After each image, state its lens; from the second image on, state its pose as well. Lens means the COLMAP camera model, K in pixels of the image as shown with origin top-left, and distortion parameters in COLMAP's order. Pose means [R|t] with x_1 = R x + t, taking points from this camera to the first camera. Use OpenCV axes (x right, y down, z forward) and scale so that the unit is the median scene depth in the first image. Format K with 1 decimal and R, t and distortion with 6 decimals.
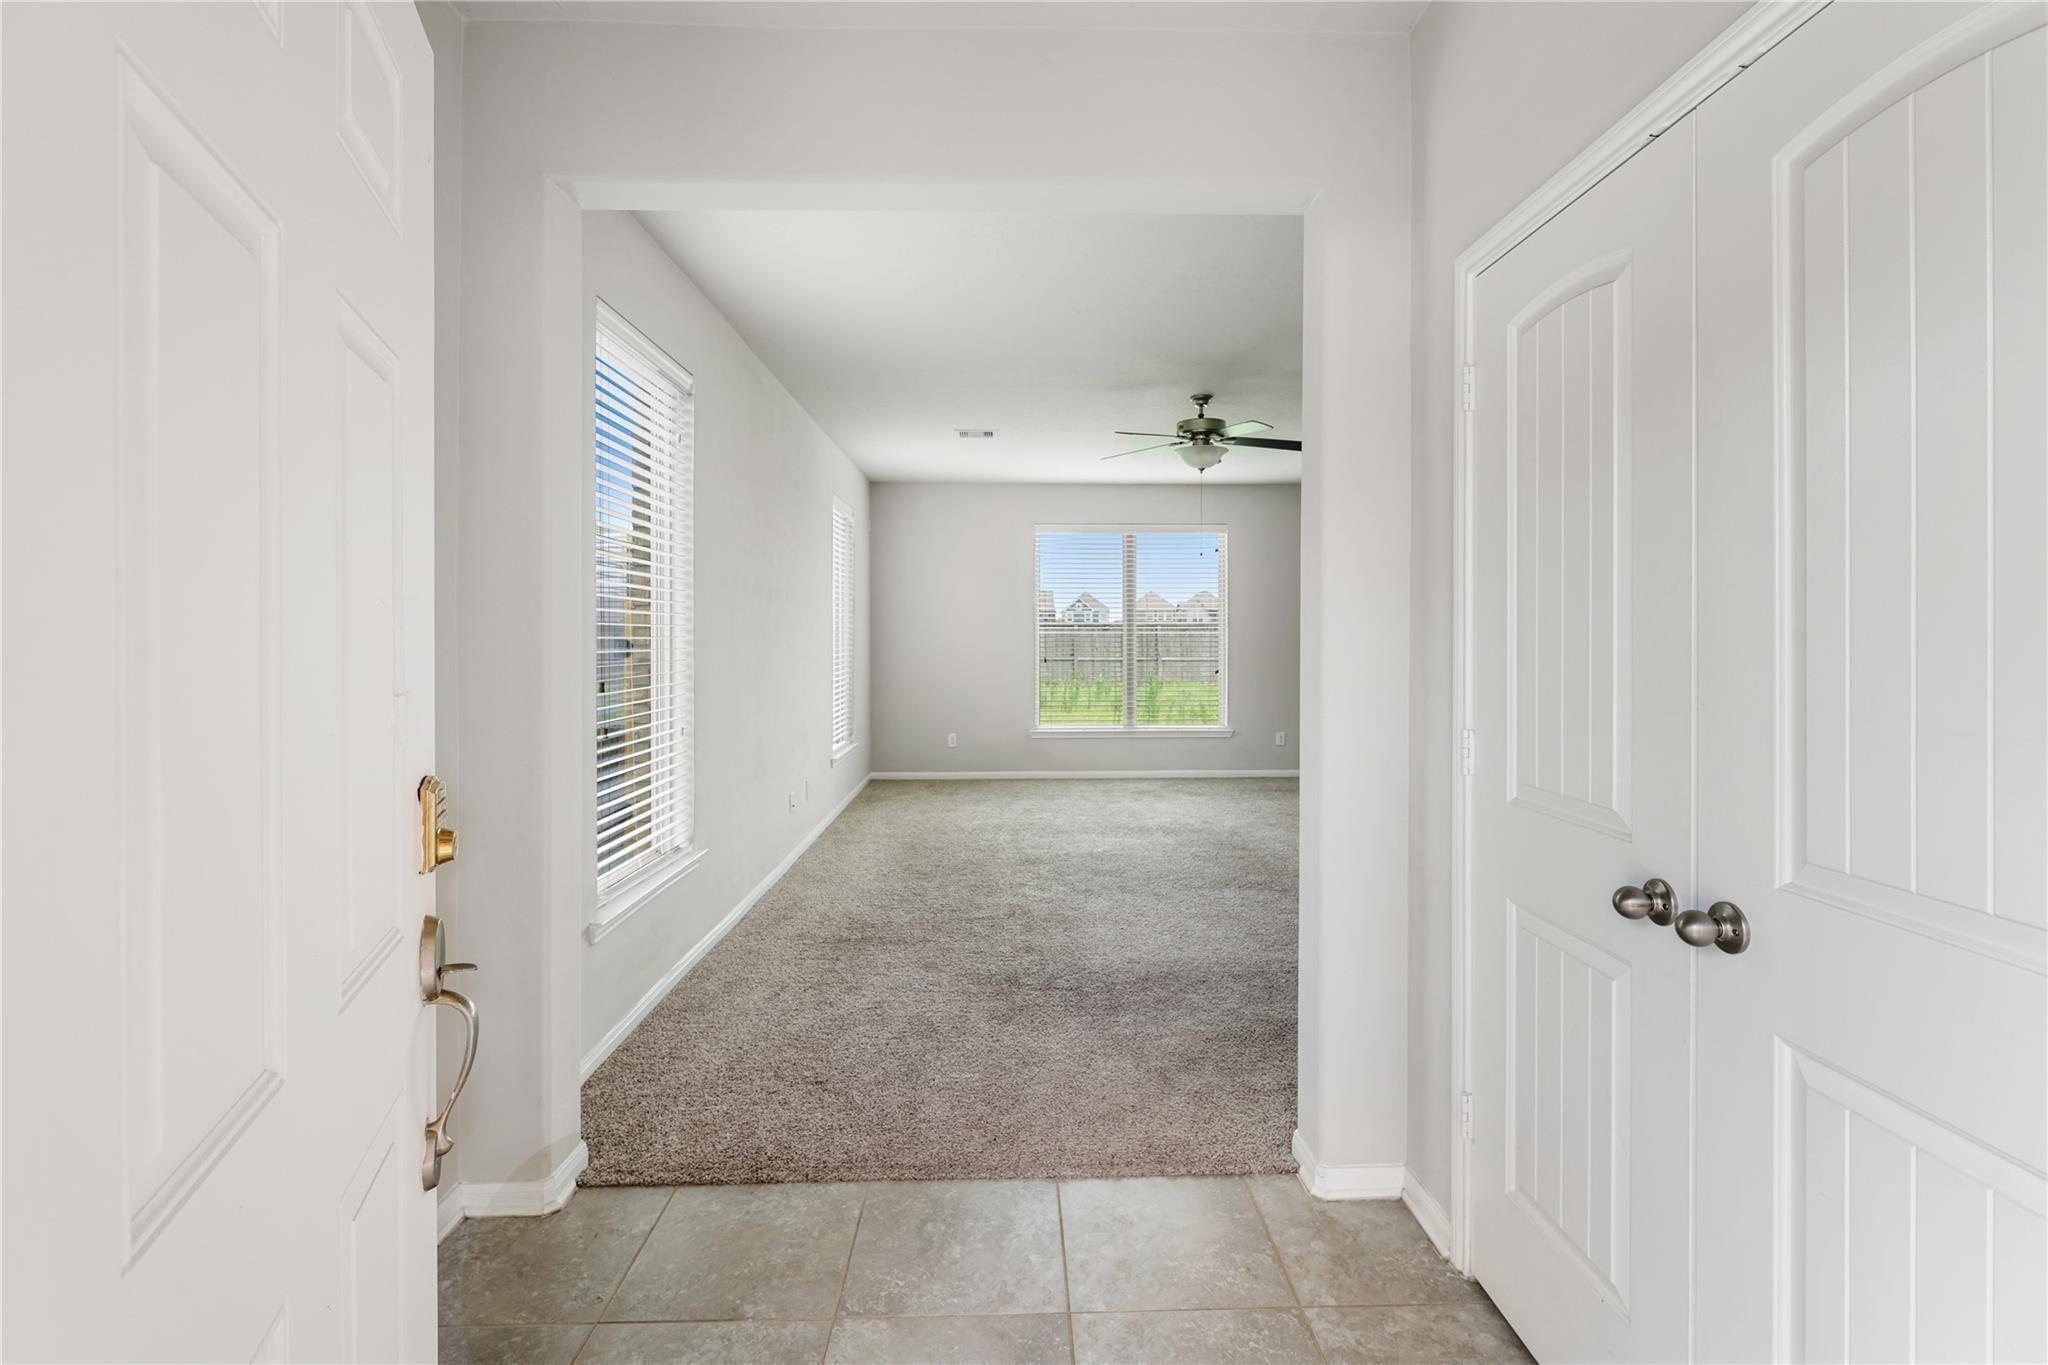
lens RADIAL K [[931.7, 0, 1027.0], [0, 931.7, 668.1], [0, 0, 1]] dist [-0.008424, 0.000505]
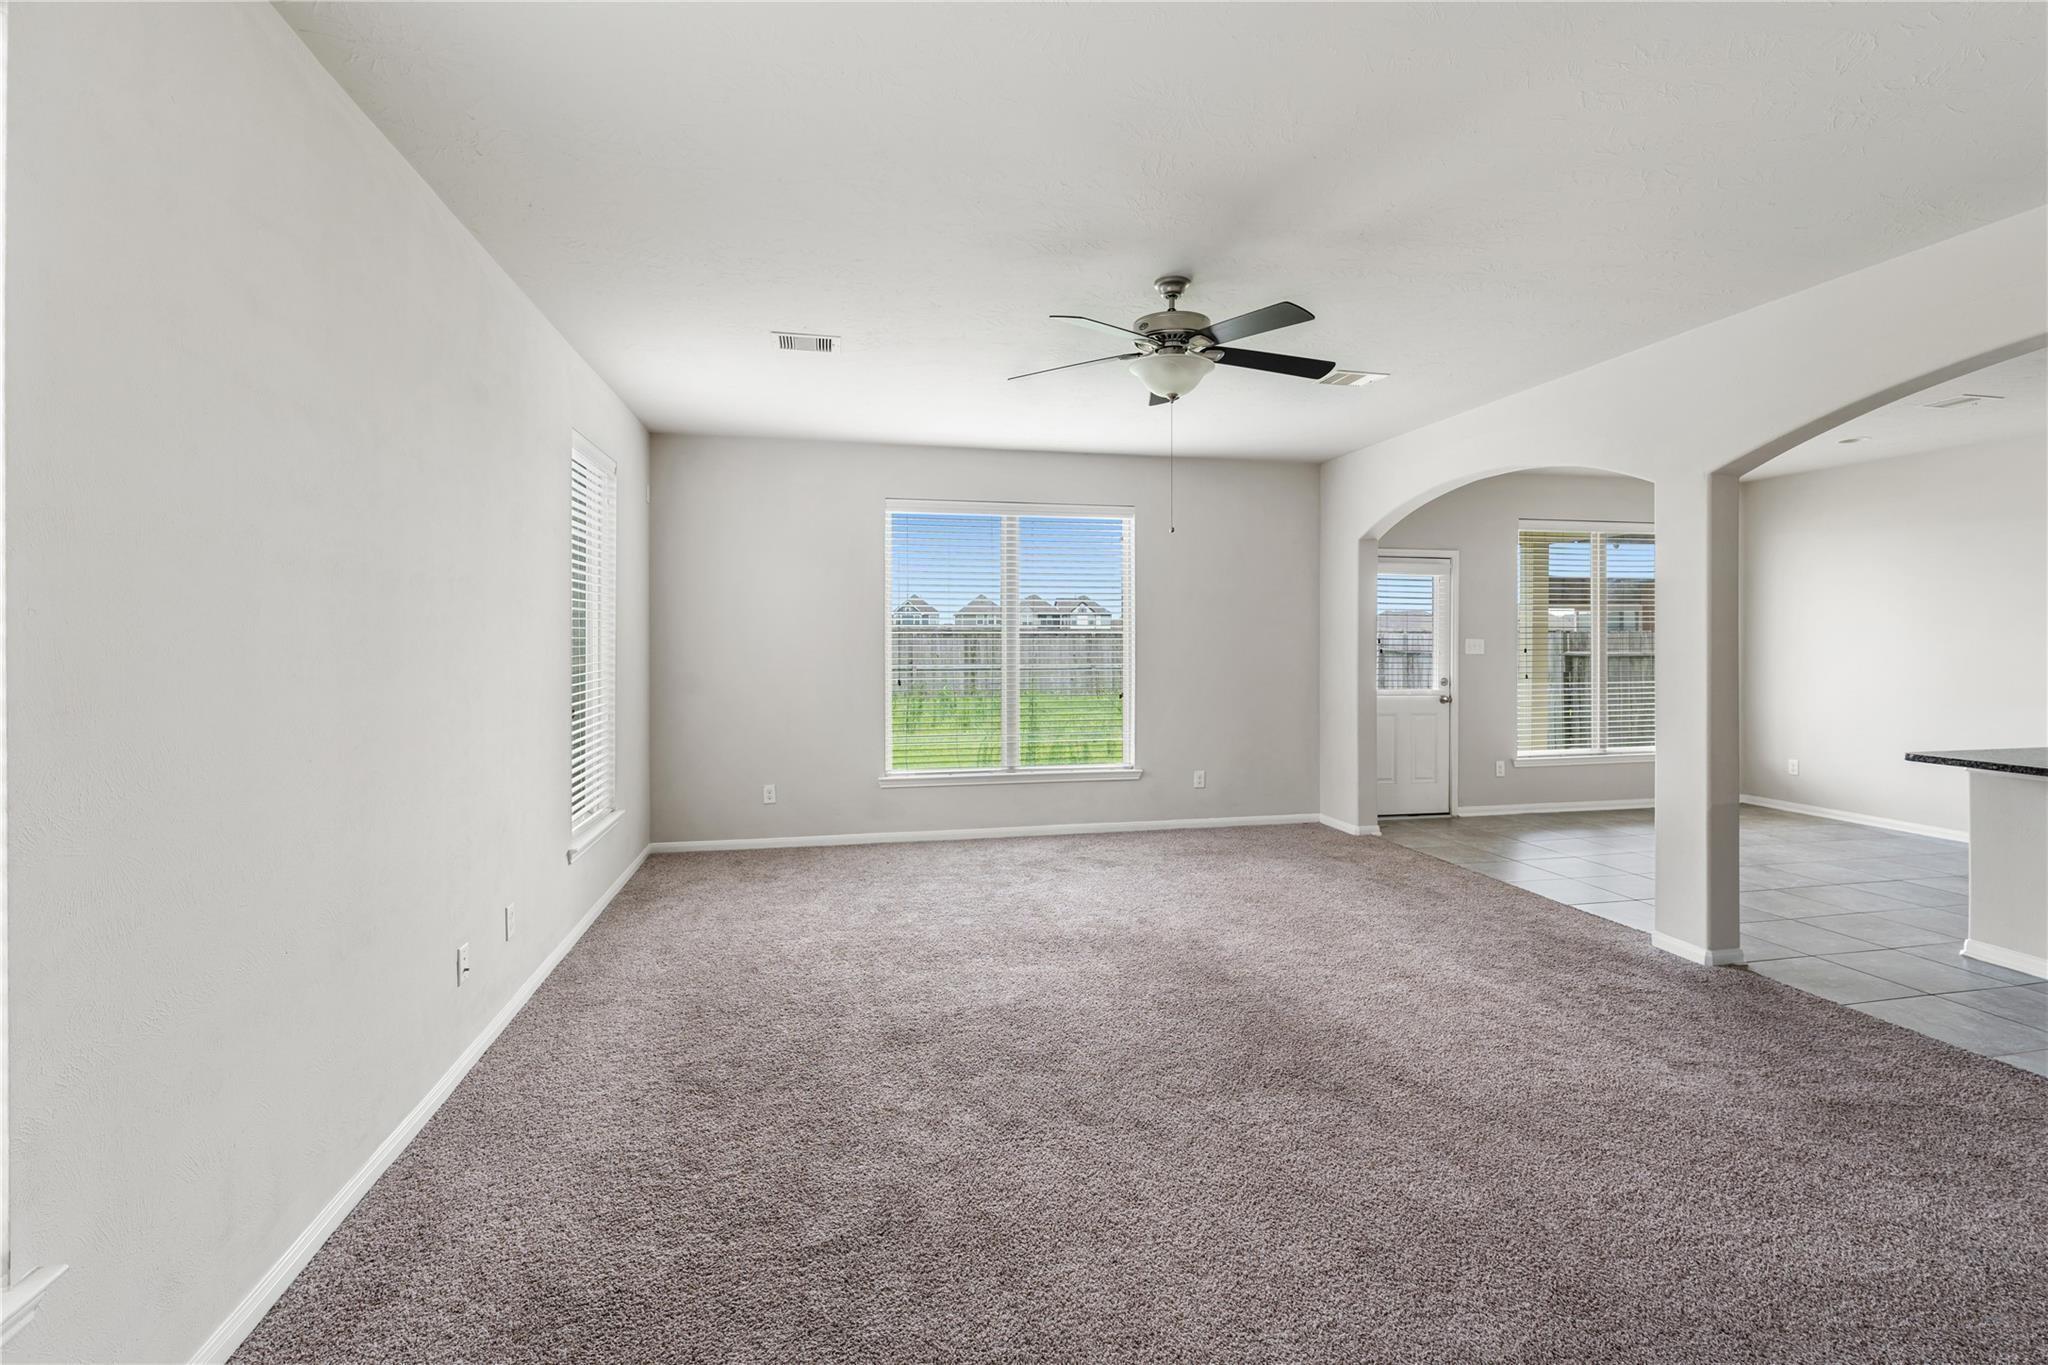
lens RADIAL K [[931.7, 0, 1027.8], [0, 931.7, 661.5], [0, 0, 1]] dist [-0.008424, 0.000505]
pose [[0.982834, -0.001882, 0.184485, -0.021208], [0.003855, 0.999939, -0.010335, -0.021710], [-0.184454, 0.010869, 0.982781, 0.322425]]
